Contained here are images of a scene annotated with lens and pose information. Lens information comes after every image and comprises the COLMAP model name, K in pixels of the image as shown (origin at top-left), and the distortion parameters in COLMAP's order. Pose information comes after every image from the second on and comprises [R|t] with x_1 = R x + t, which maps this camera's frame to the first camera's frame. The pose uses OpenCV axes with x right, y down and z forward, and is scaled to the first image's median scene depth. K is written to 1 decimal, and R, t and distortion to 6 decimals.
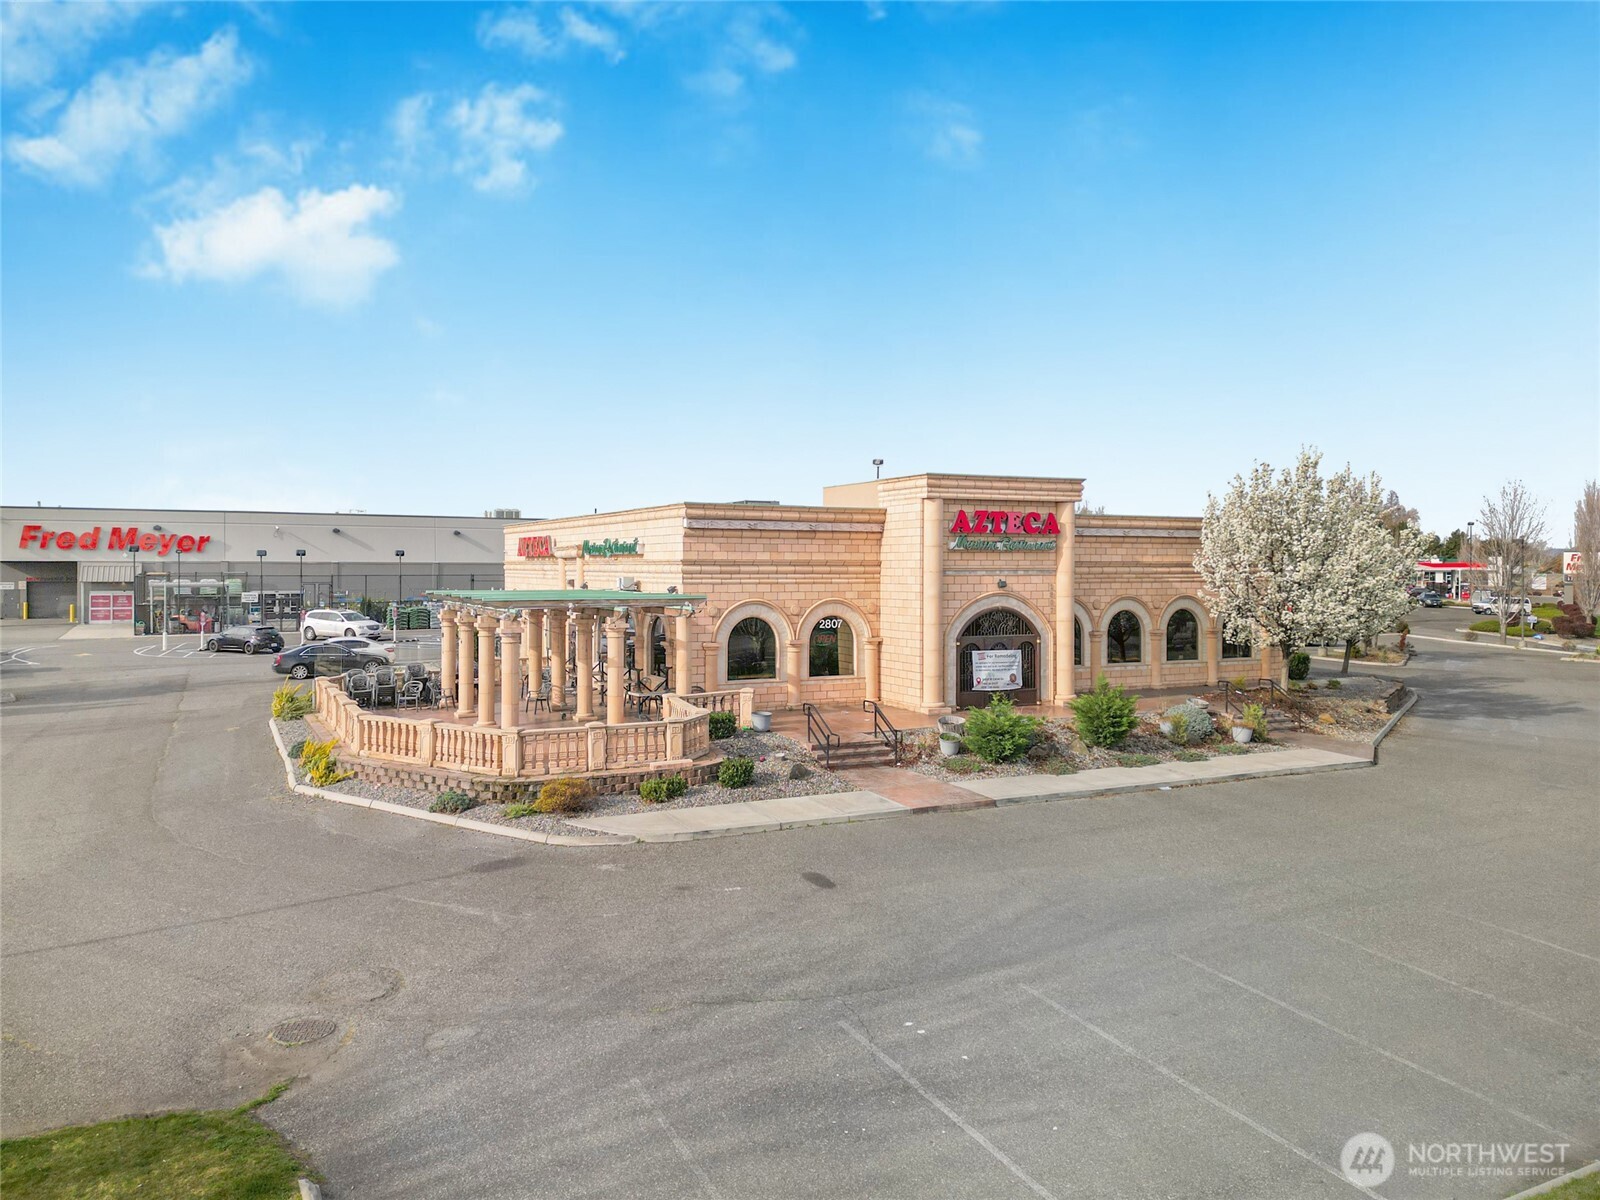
lens RADIAL K [[1129.7, 0, 795.8], [0, 1129.7, 566.3], [0, 0, 1]] dist [0.105510, -0.098814]
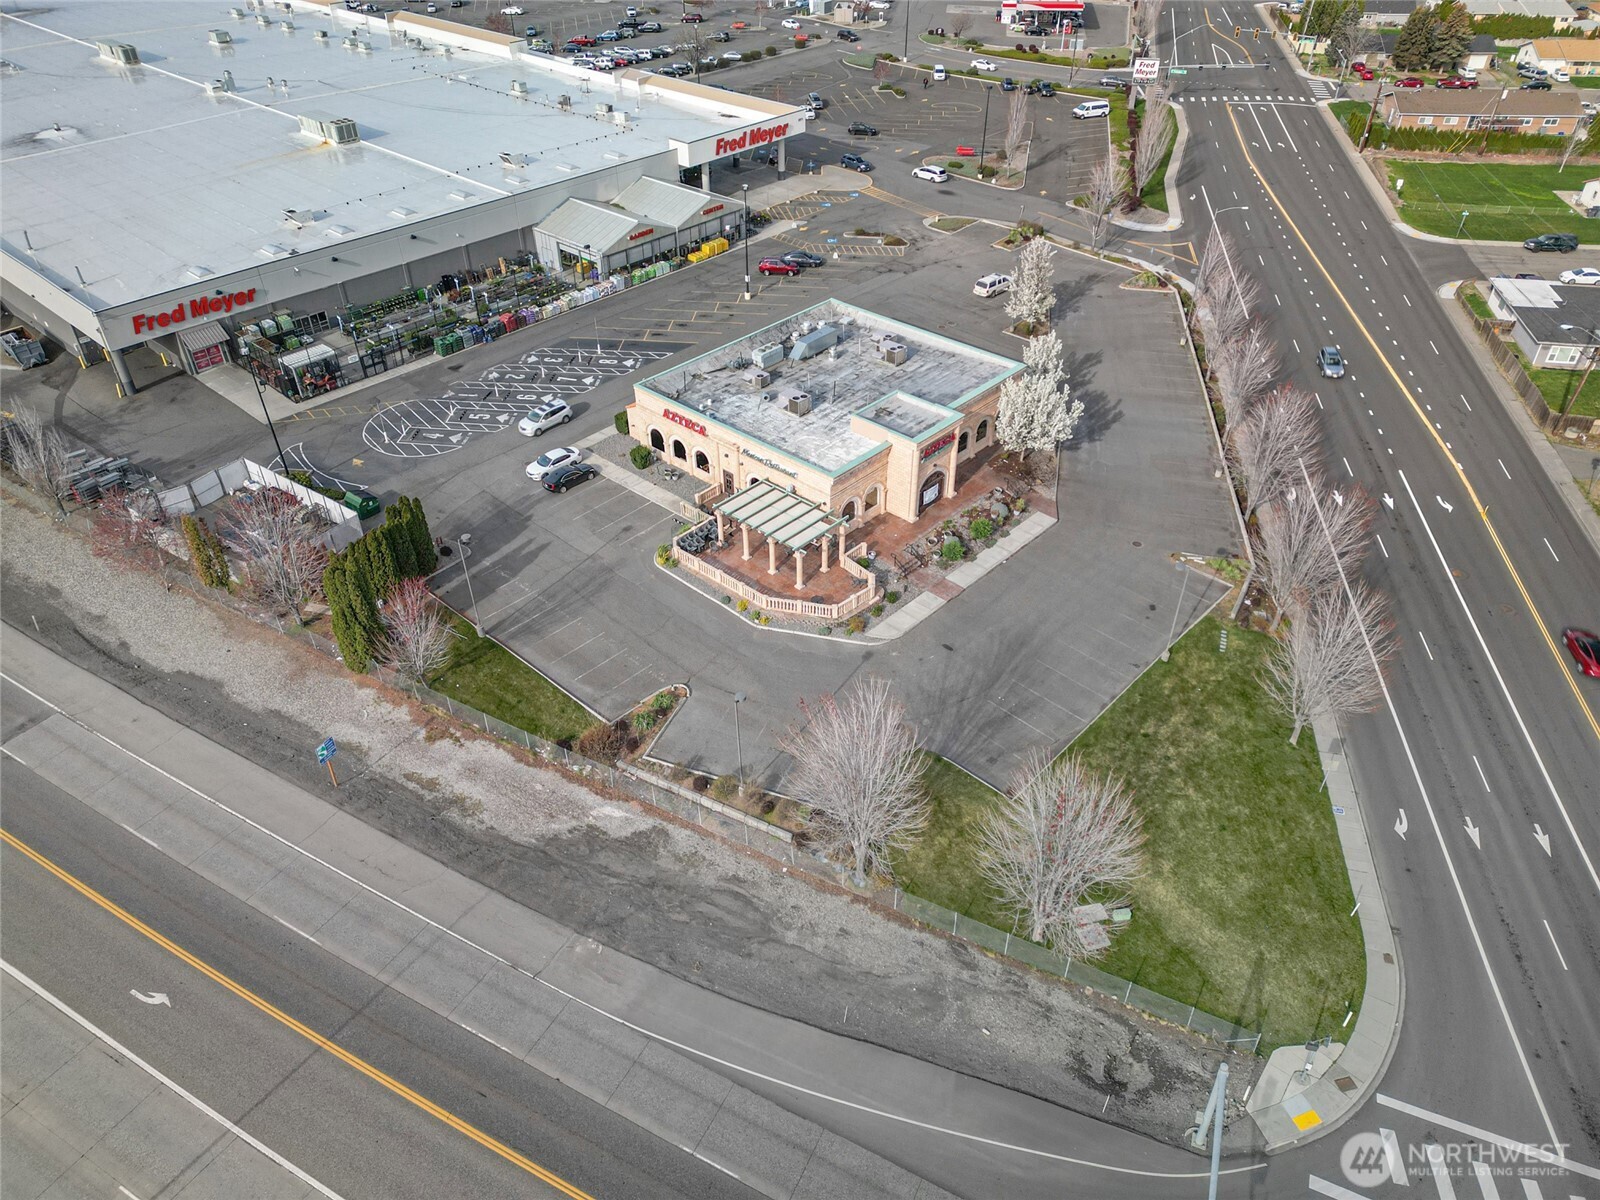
lens RADIAL K [[1114.2, 0, 795.2], [0, 1114.2, 600.1], [0, 0, 1]] dist [0.099498, -0.093371]
pose [[0.939869, -0.214505, 0.265771, -0.822256], [0.010713, 0.796298, 0.604810, -1.229903], [-0.341368, -0.565594, 0.750714, -0.914242]]
